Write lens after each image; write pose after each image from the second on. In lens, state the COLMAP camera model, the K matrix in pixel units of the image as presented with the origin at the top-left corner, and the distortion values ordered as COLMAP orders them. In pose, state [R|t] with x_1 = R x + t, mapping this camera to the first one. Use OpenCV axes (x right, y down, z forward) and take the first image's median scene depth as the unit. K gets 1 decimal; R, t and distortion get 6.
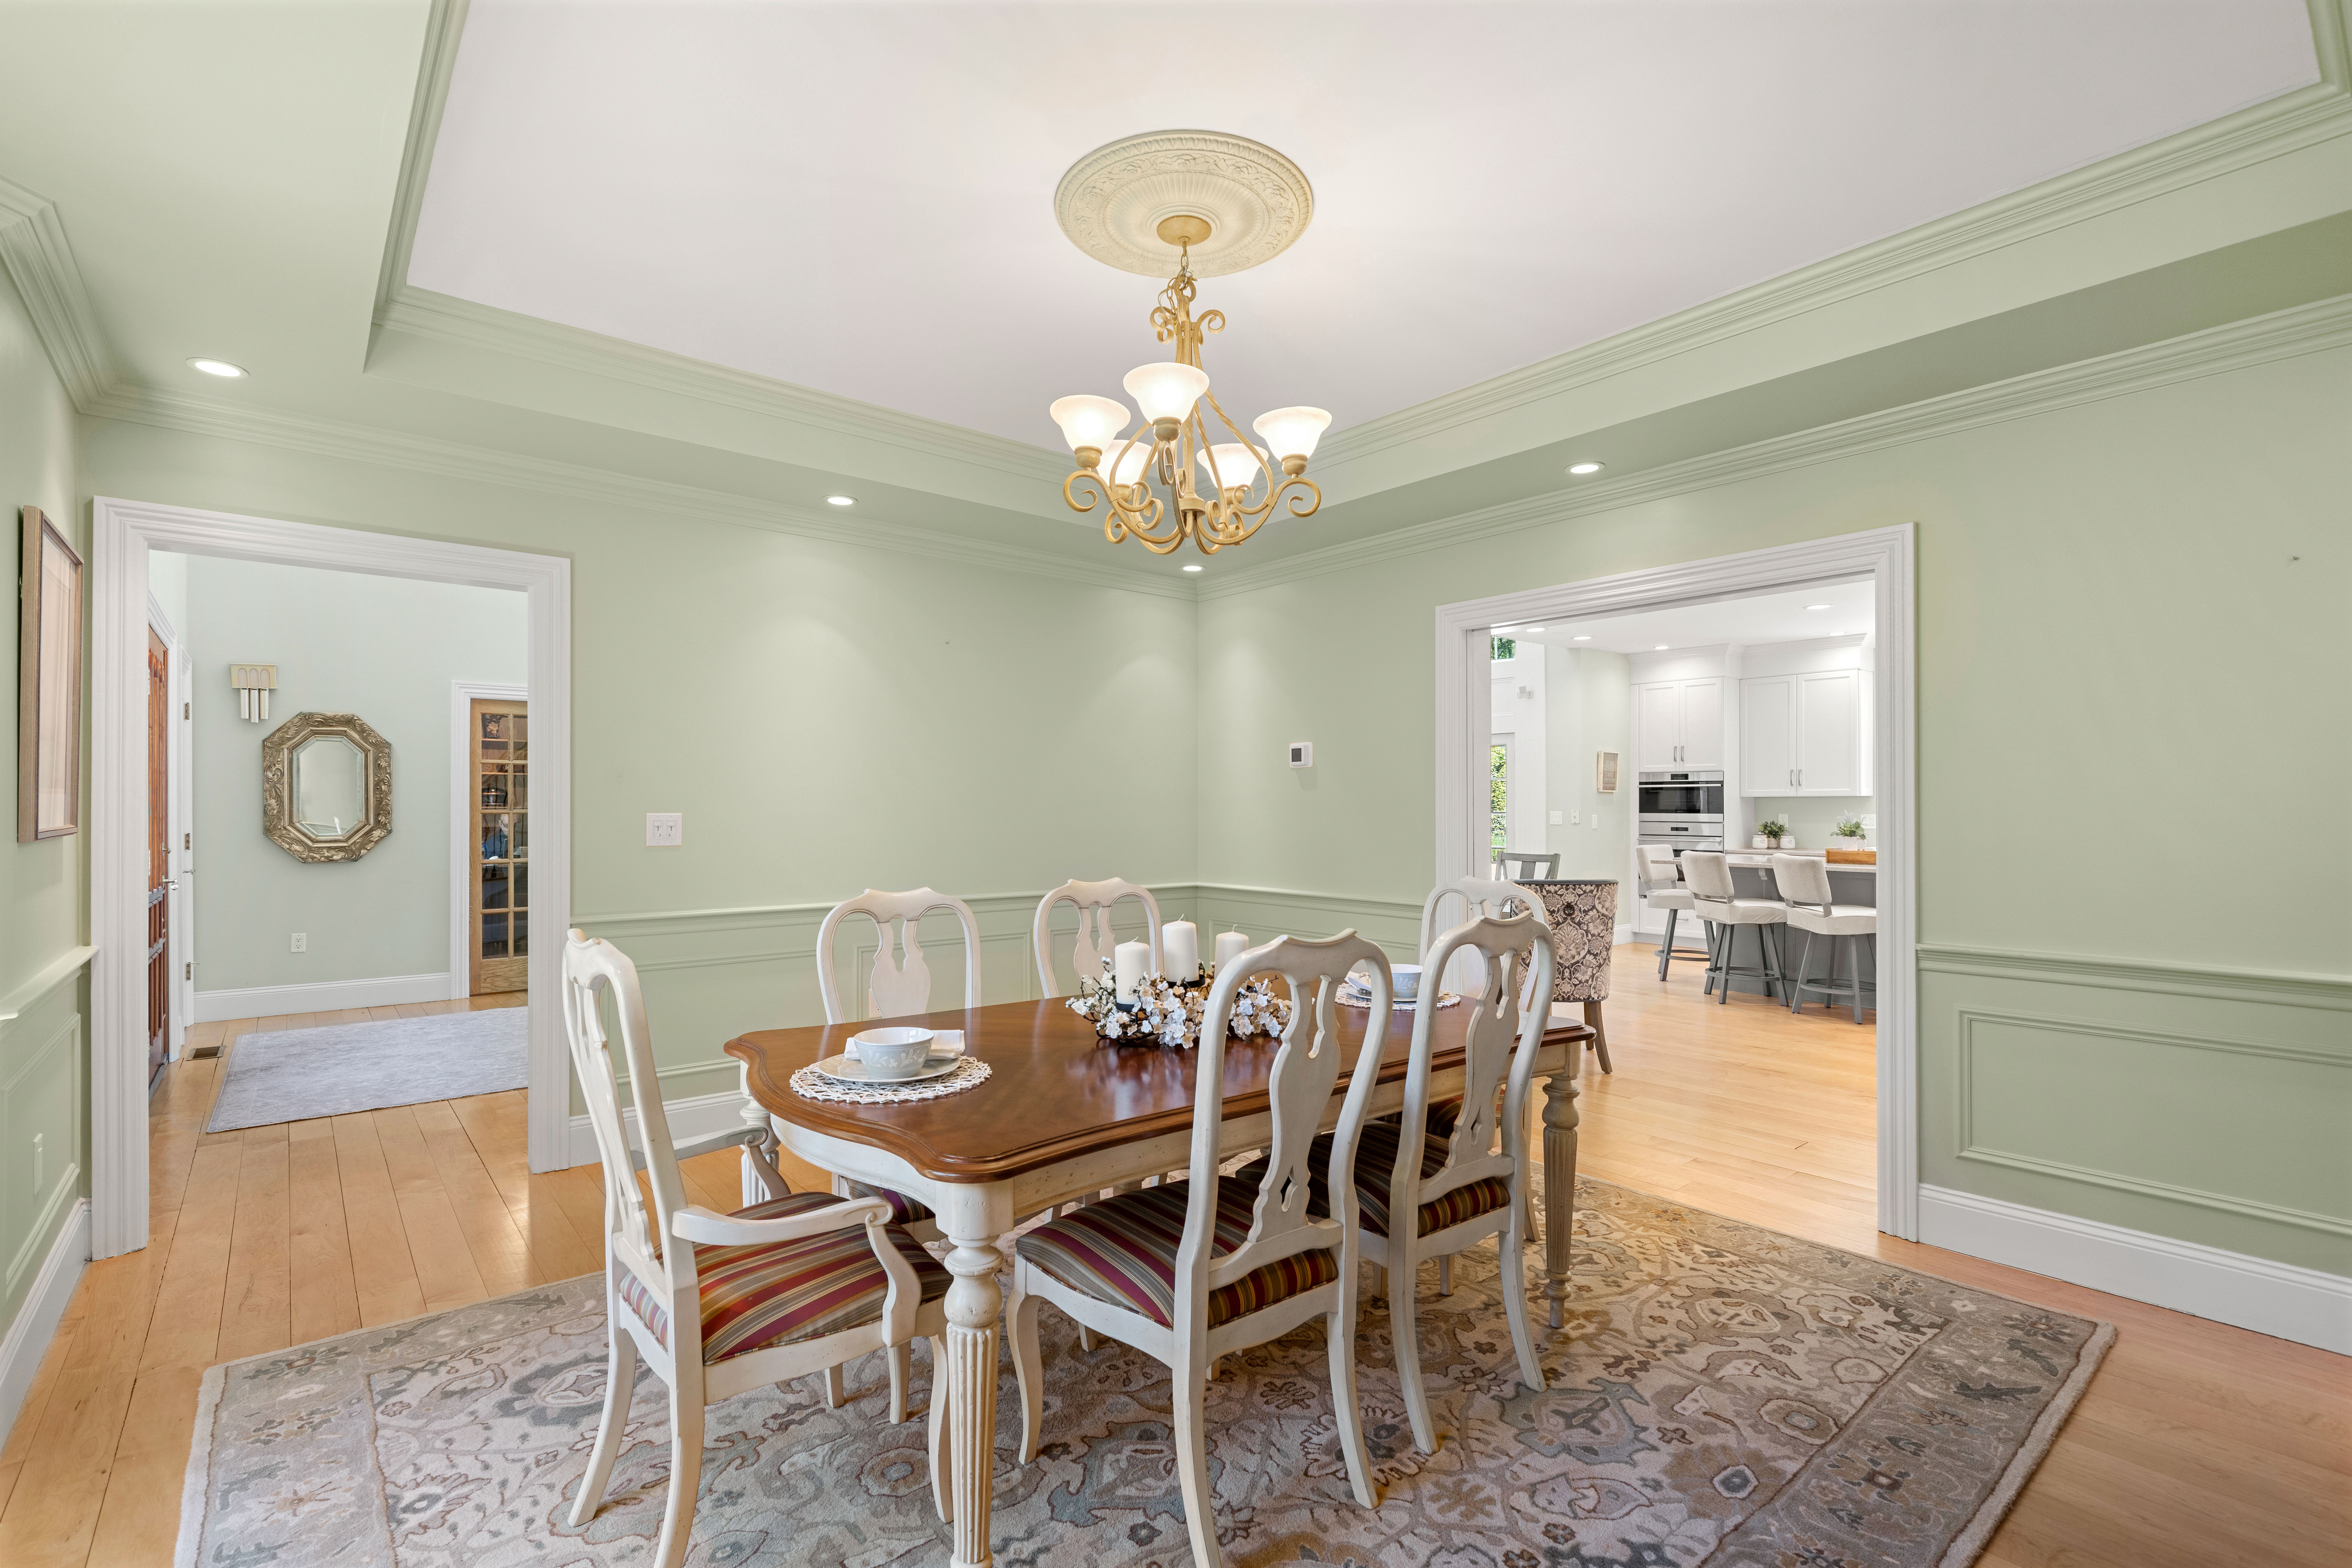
lens RADIAL K [[1019.9, 0, 1179.5], [0, 1019.9, 800.8], [0, 0, 1]] dist [-0.004396, -0.000323]
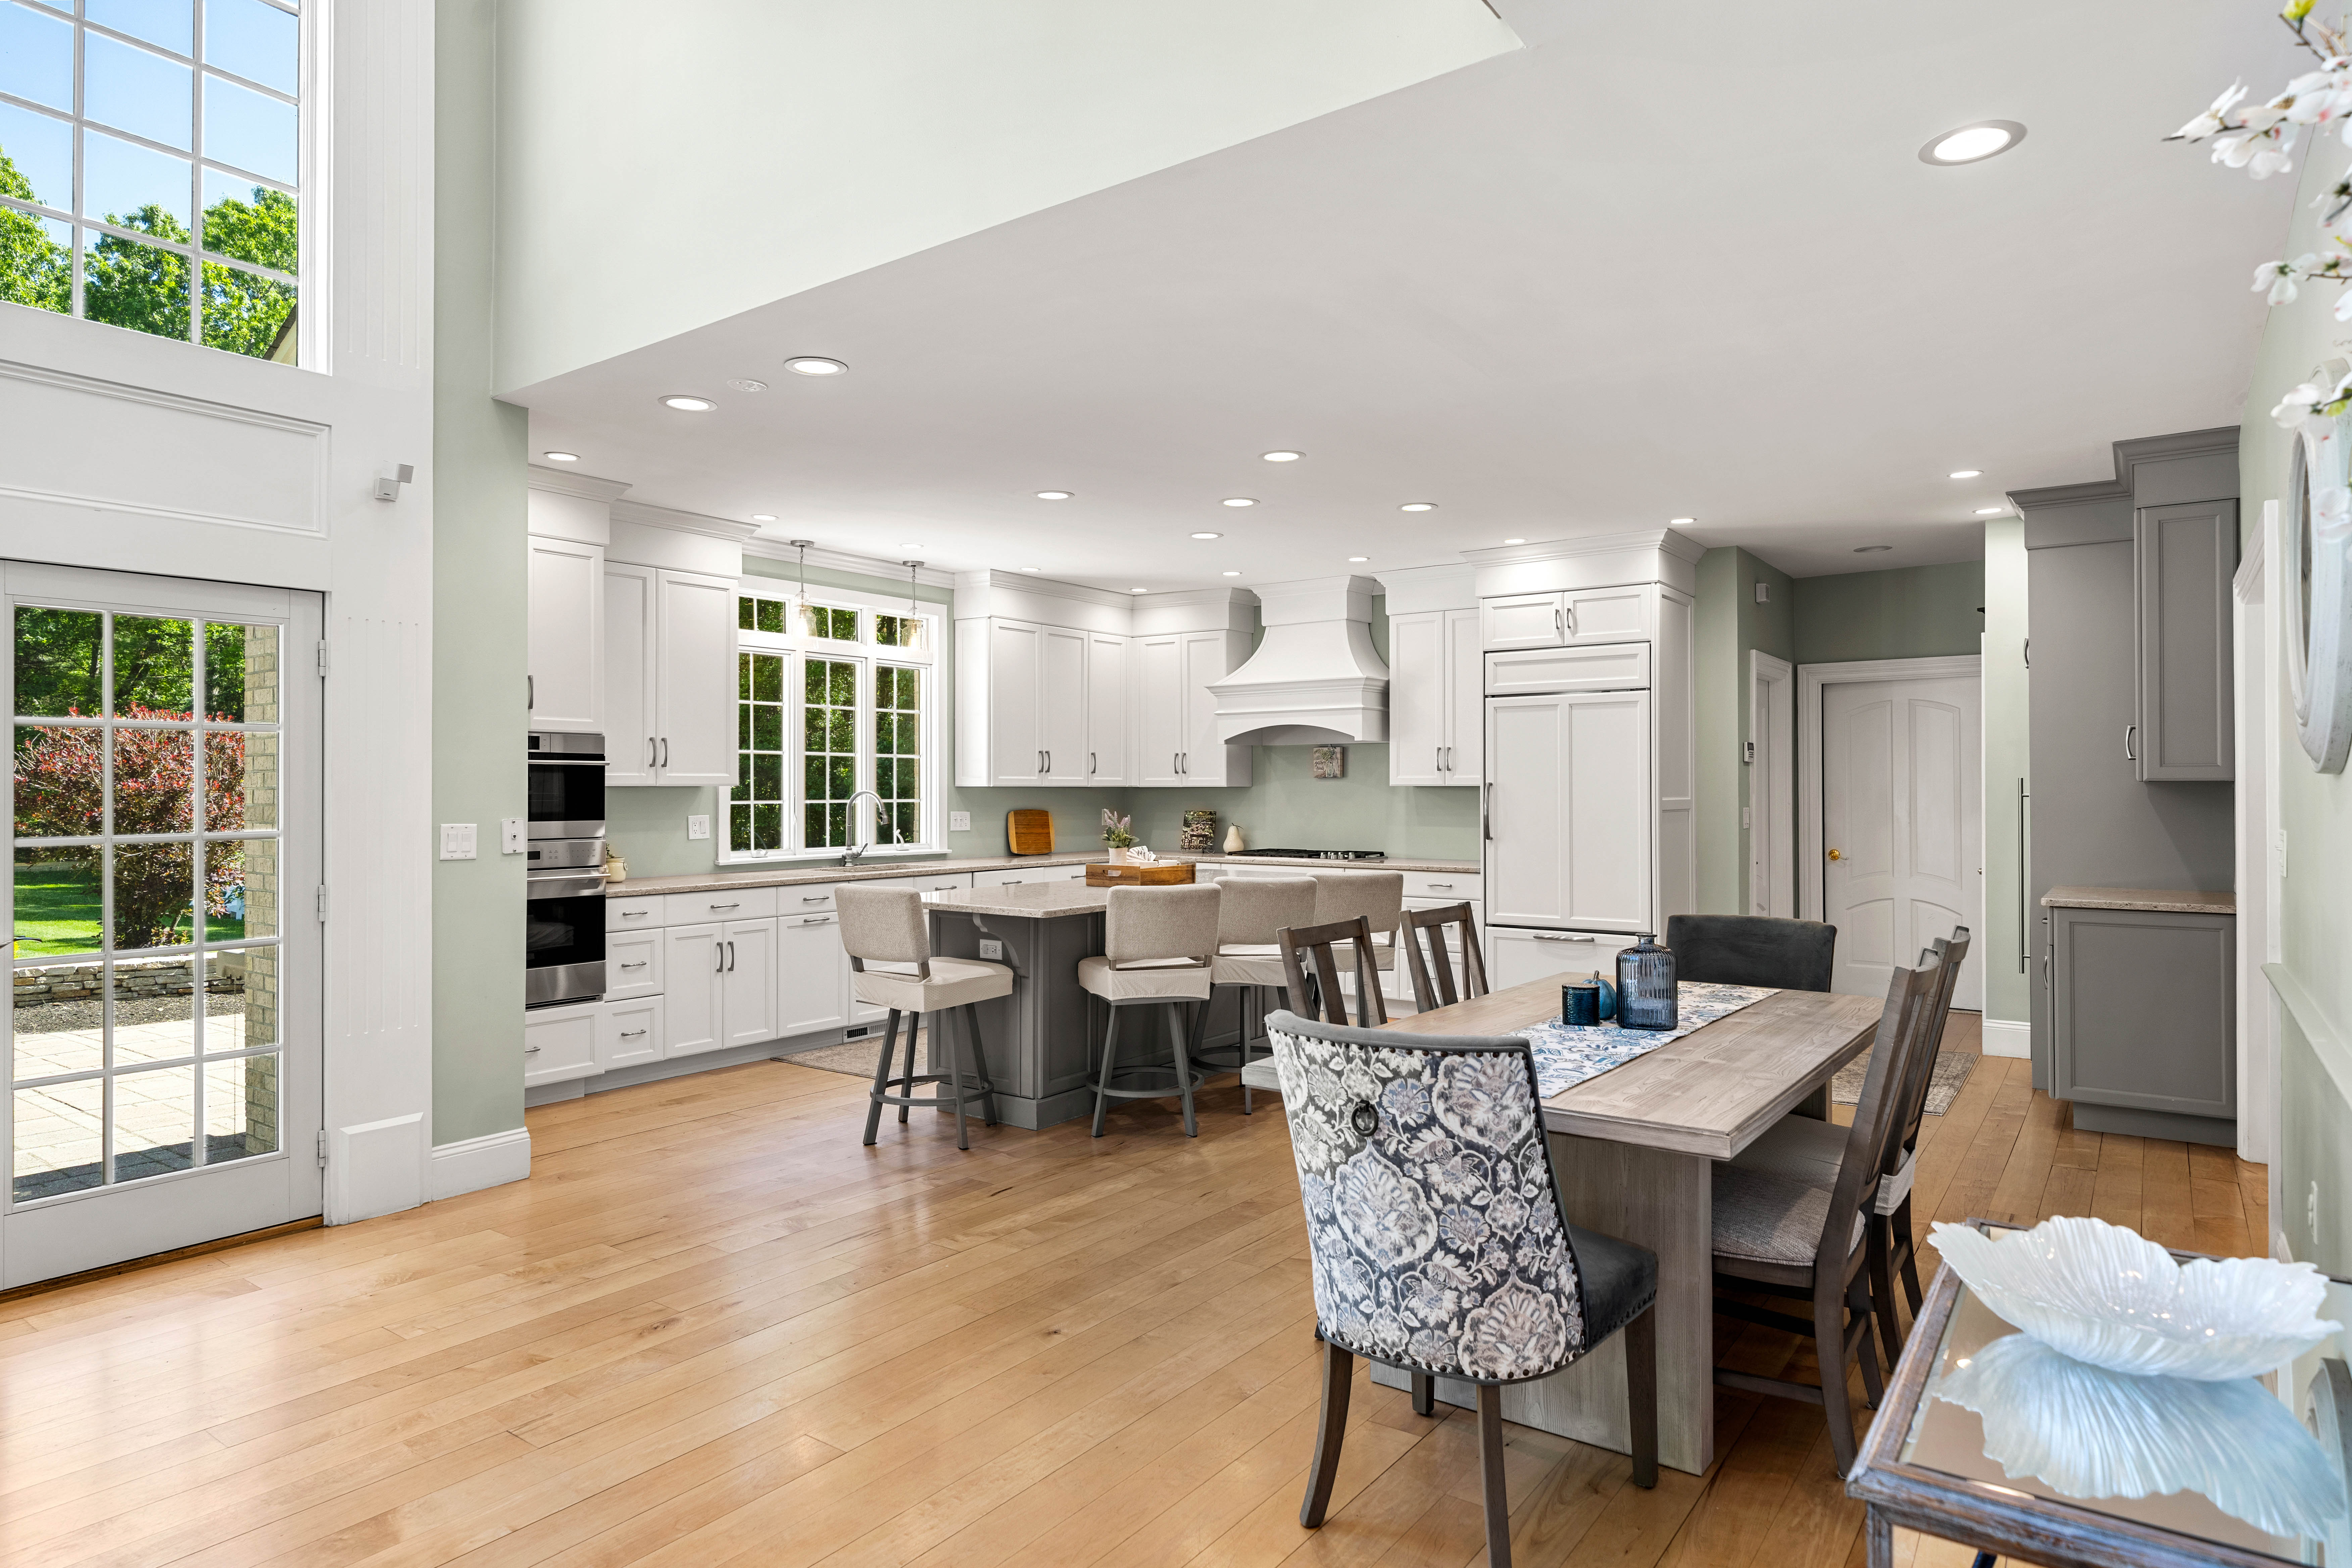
lens RADIAL K [[1343.5, 0, 1176.3], [0, 1343.5, 778.4], [0, 0, 1]] dist [0.014079, -0.000389]
pose [[-0.258930, 0.006290, 0.965876, -0.177194], [0.001309, 0.999980, -0.006162, -0.003134], [-0.965895, -0.000331, -0.258933, 0.898754]]
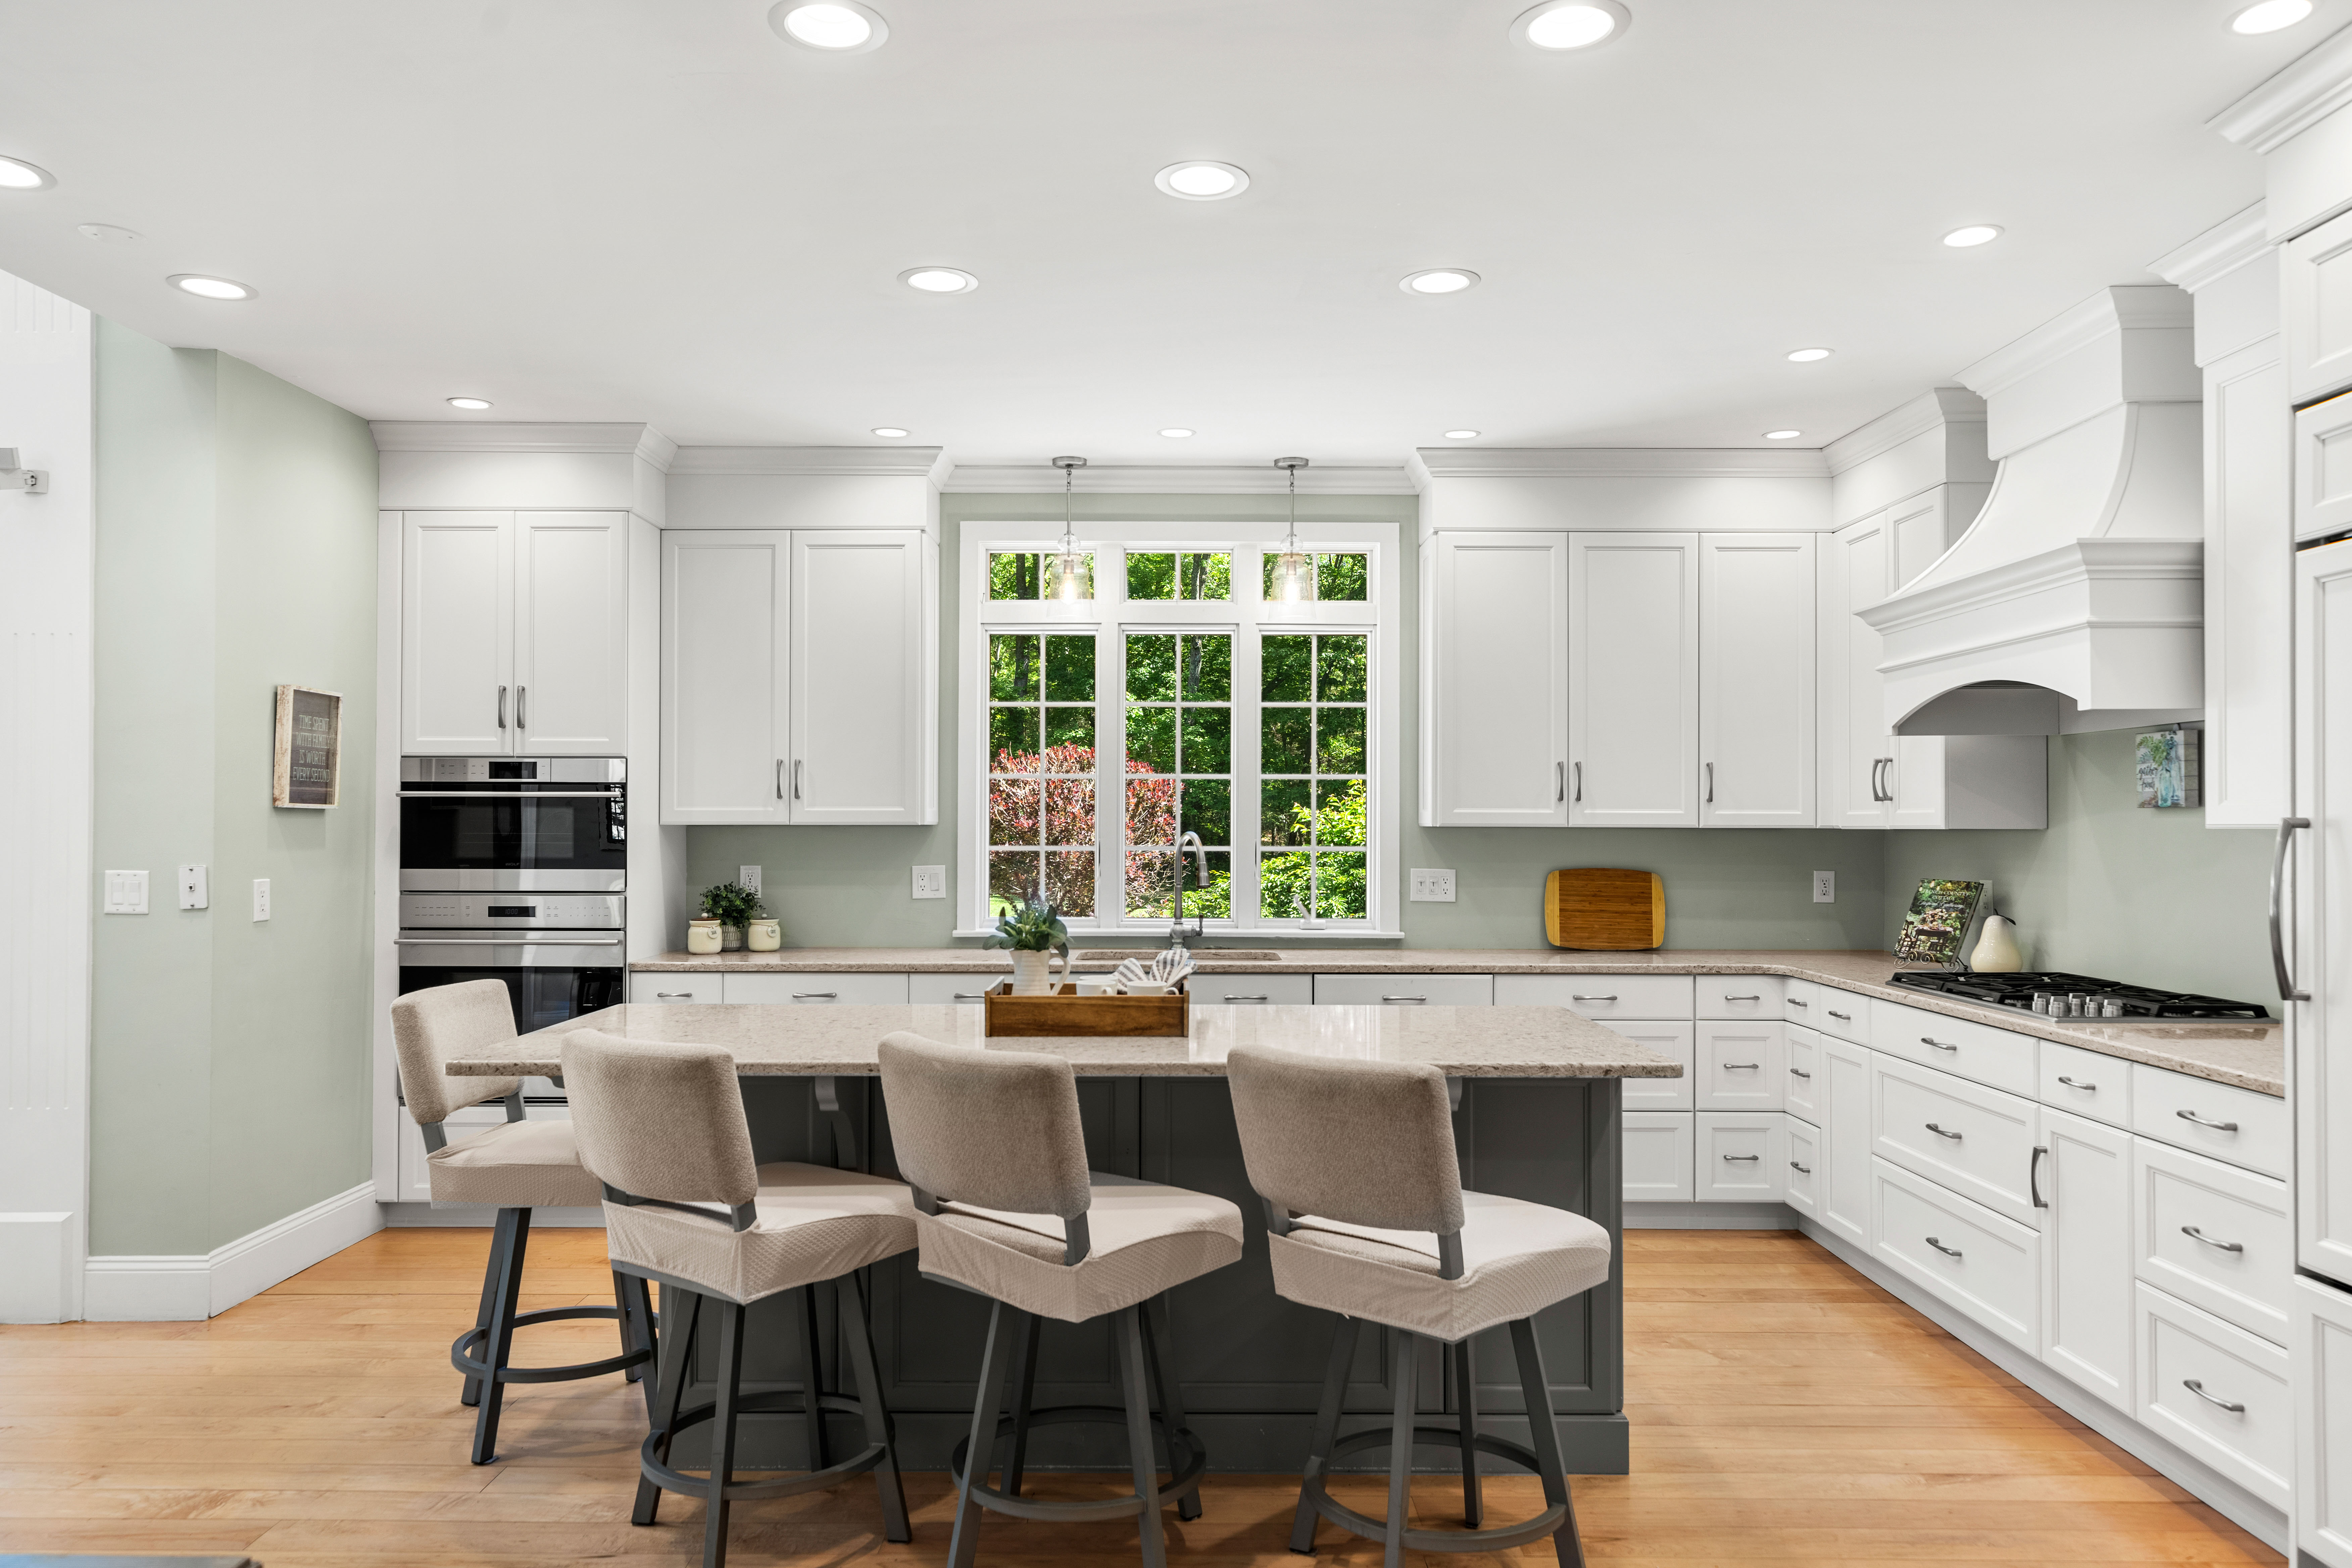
lens RADIAL K [[1573.6, 0, 1171.8], [0, 1573.6, 790.7], [0, 0, 1]] dist [0.002941, -0.010833]
pose [[0.633933, 0.017523, 0.773189, 0.208052], [-0.000768, 0.999757, -0.022029, -0.003743], [-0.773388, 0.013371, 0.633792, 0.468112]]
